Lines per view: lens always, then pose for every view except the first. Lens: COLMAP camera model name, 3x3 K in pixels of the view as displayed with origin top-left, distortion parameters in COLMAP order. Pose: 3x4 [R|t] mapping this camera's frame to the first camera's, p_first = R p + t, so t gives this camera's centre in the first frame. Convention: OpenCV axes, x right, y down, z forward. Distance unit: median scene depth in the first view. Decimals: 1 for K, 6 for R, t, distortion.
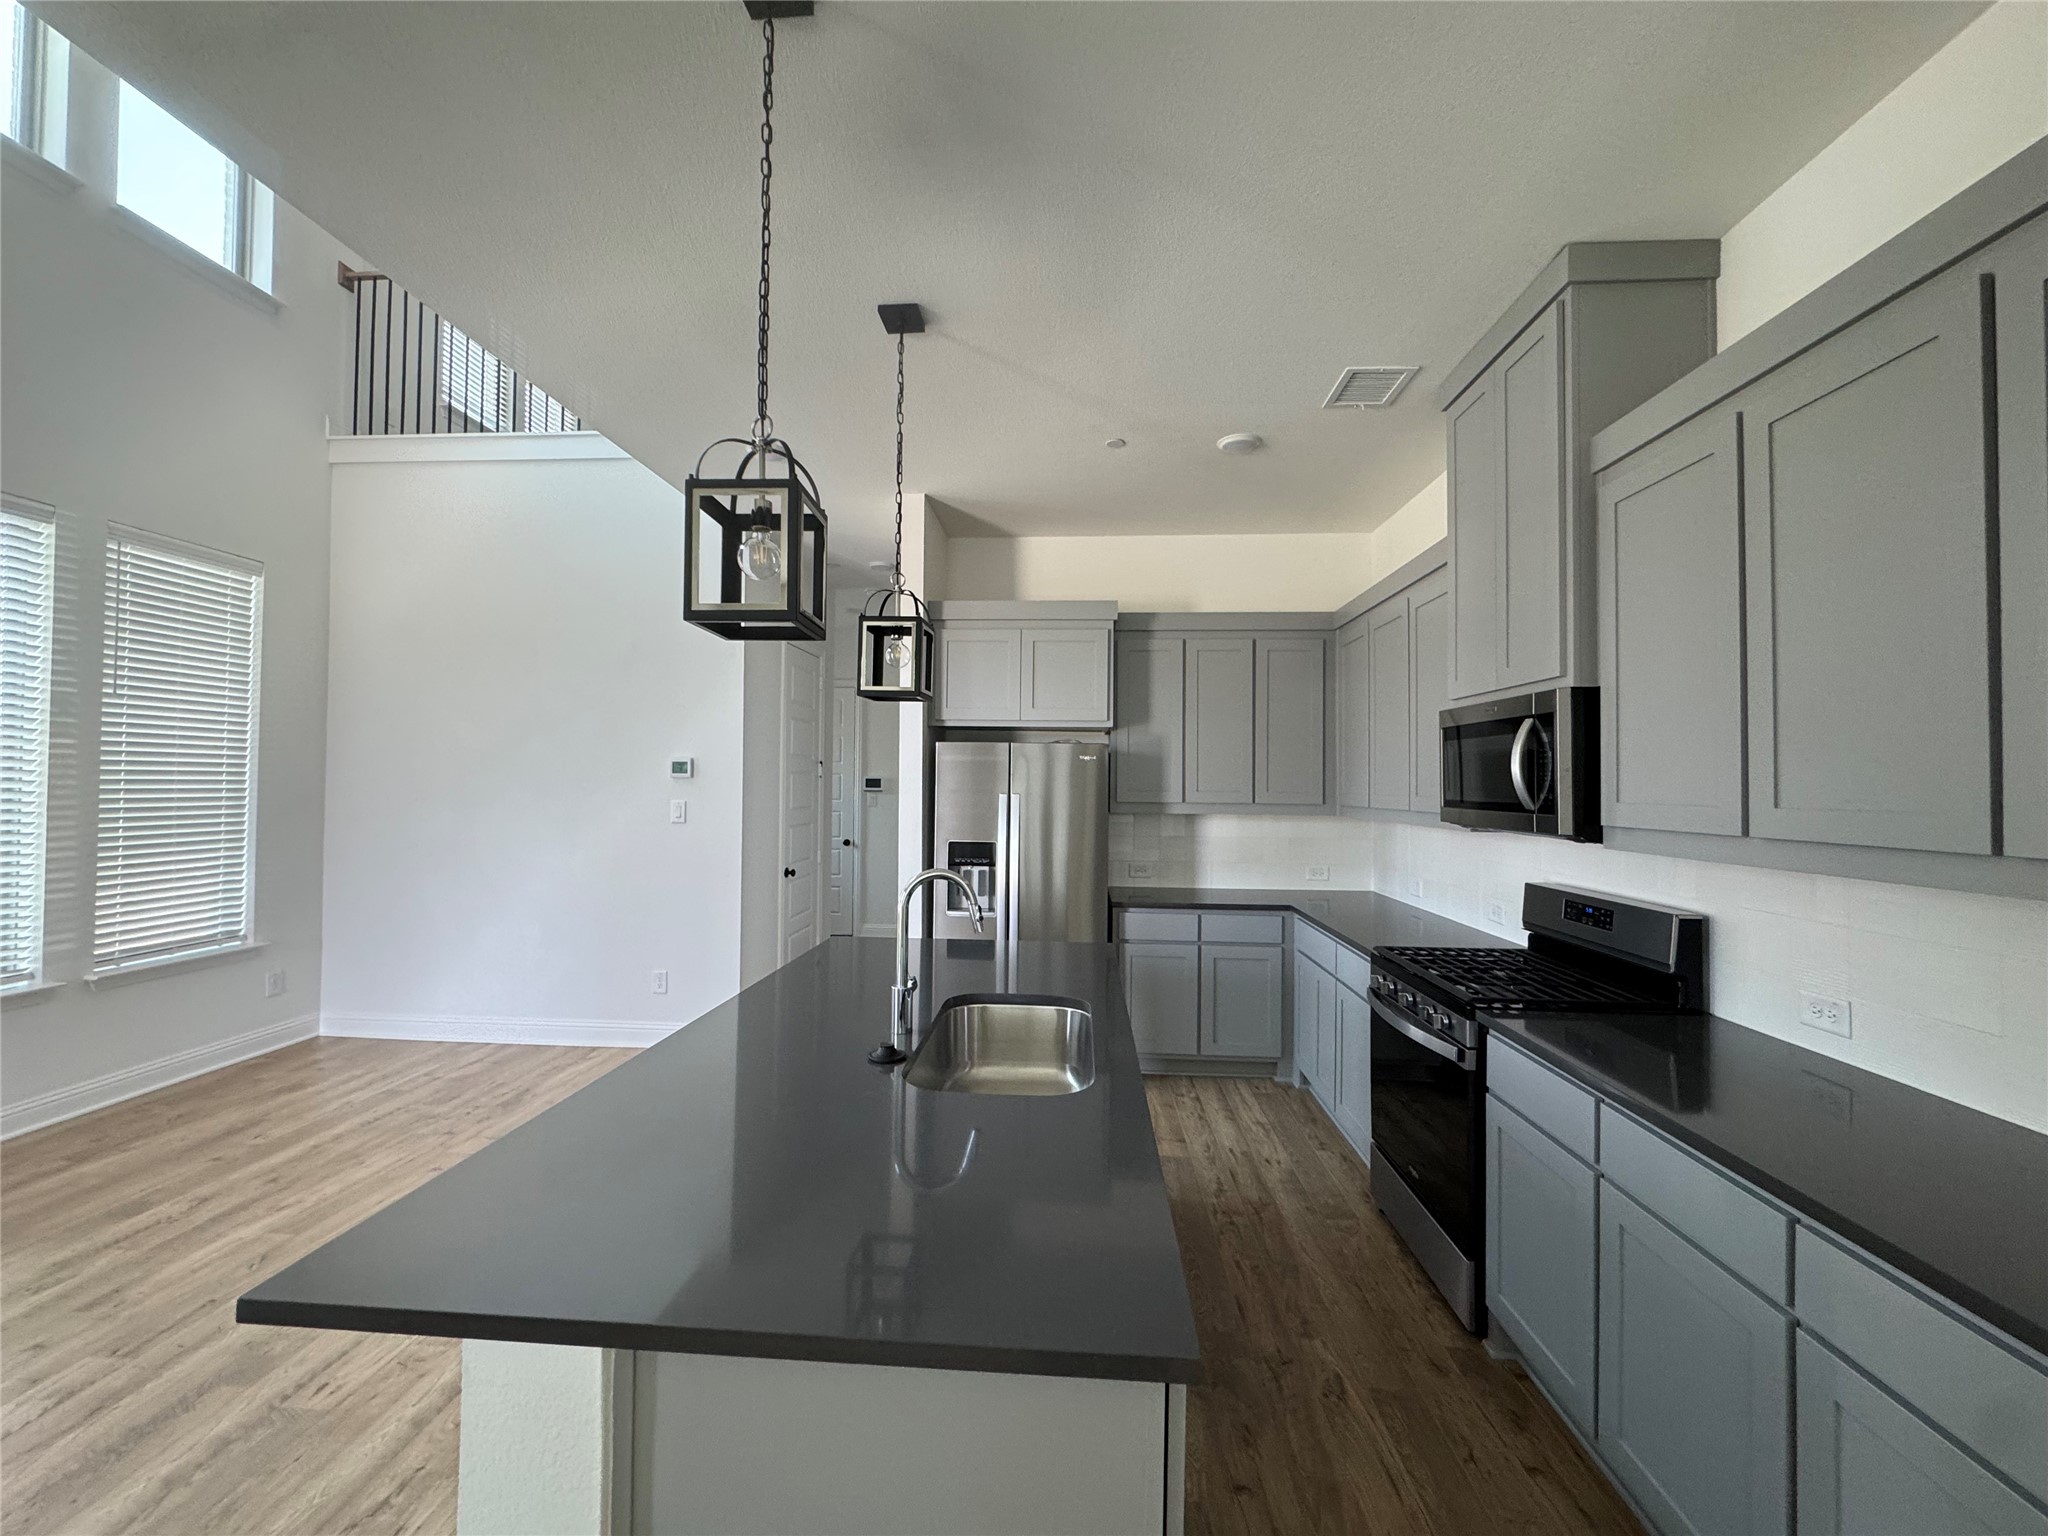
lens RADIAL K [[818.2, 0, 1024.1], [0, 818.2, 770.1], [0, 0, 1]] dist [-0.003526, 0.000333]
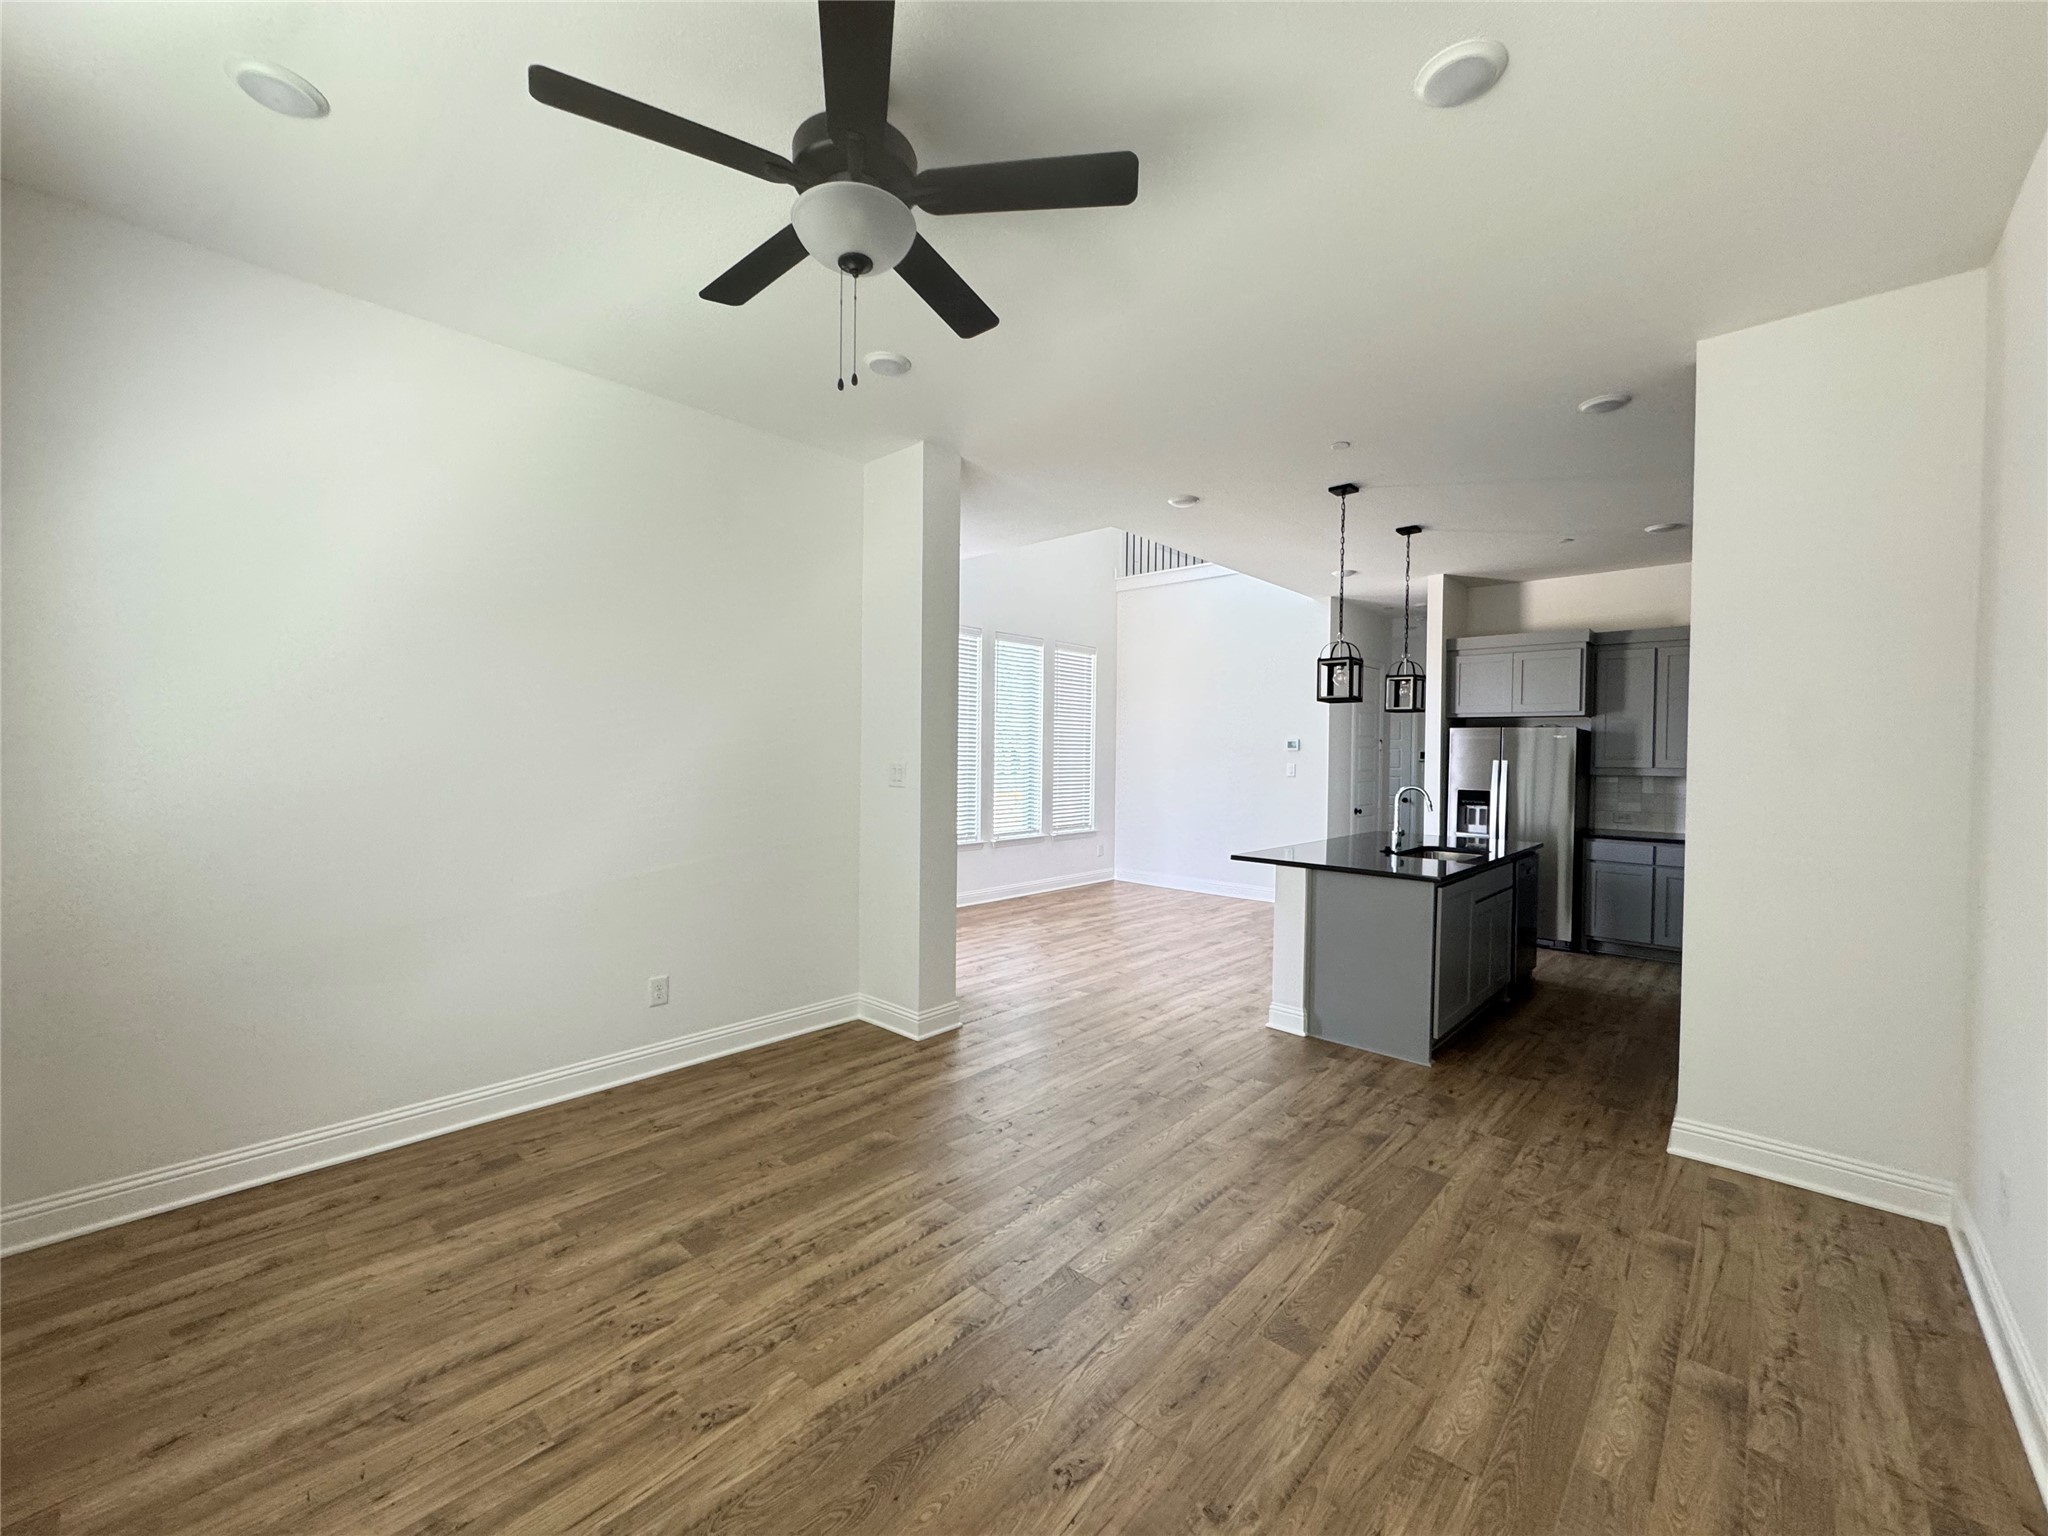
lens RADIAL K [[818.2, 0, 1018.0], [0, 818.2, 767.7], [0, 0, 1]] dist [-0.003526, 0.000333]
pose [[0.774091, 0.010940, -0.632980, 0.257125], [0.005734, 0.999689, 0.024290, -0.000057], [0.633049, -0.022432, 0.773787, -0.803978]]
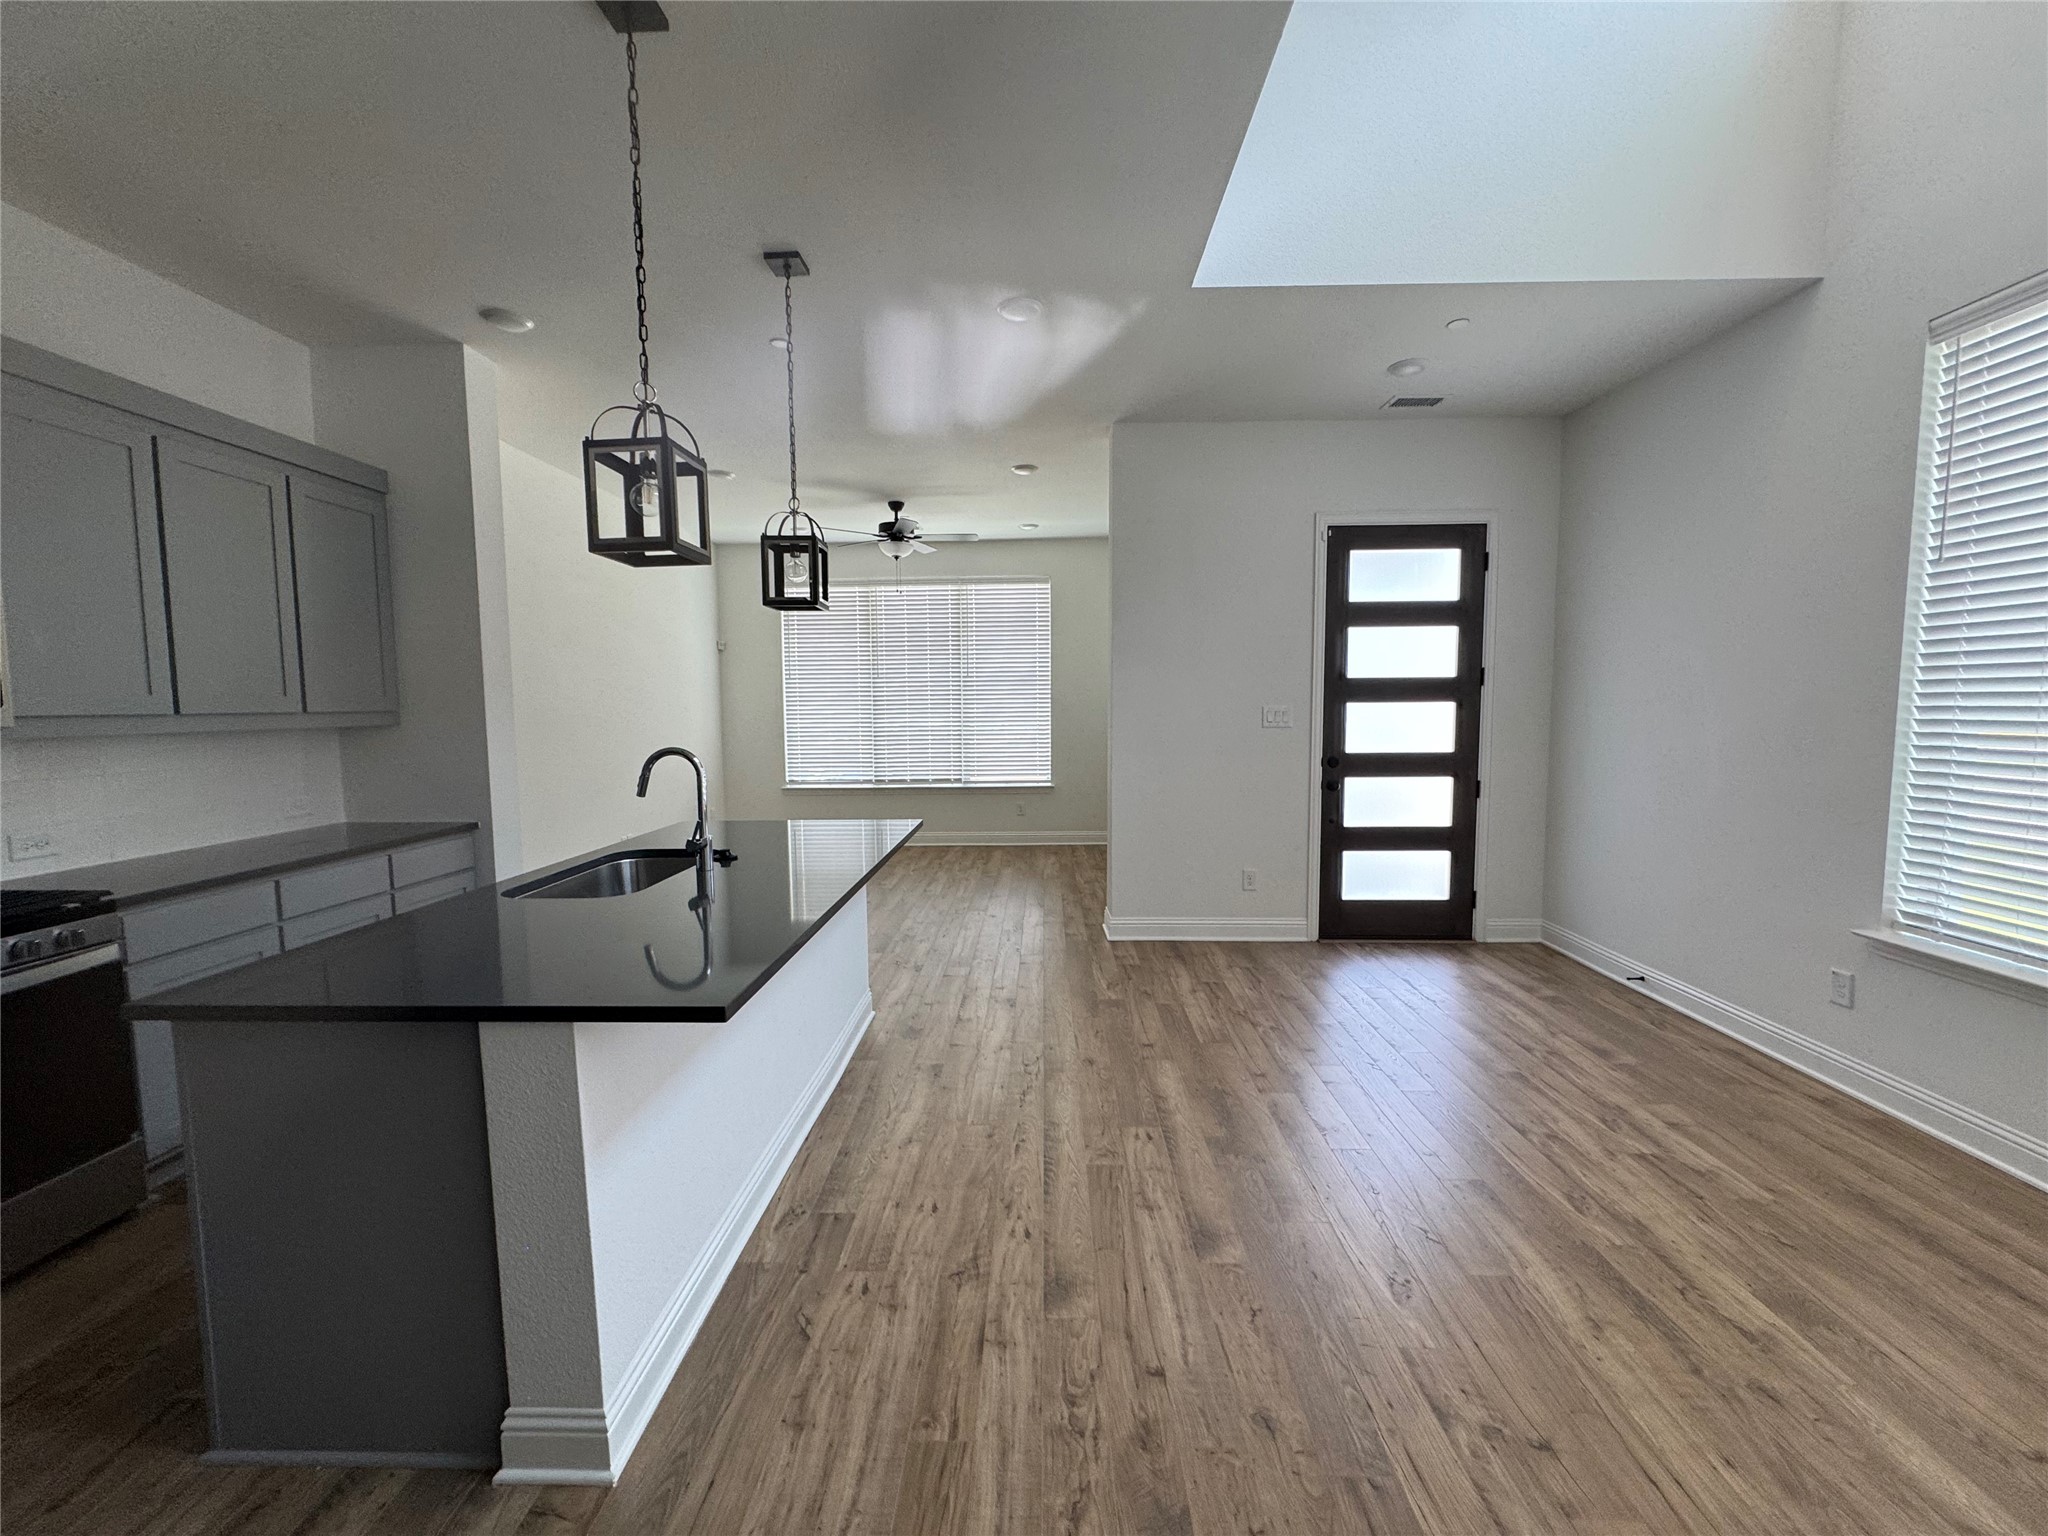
lens RADIAL K [[818.2, 0, 1014.9], [0, 818.2, 772.3], [0, 0, 1]] dist [-0.003526, 0.000333]
pose [[-0.999607, 0.000096, -0.028027, -0.292451], [-0.001813, 0.997678, 0.068090, 0.035257], [0.027969, 0.068114, -0.997285, 1.105529]]
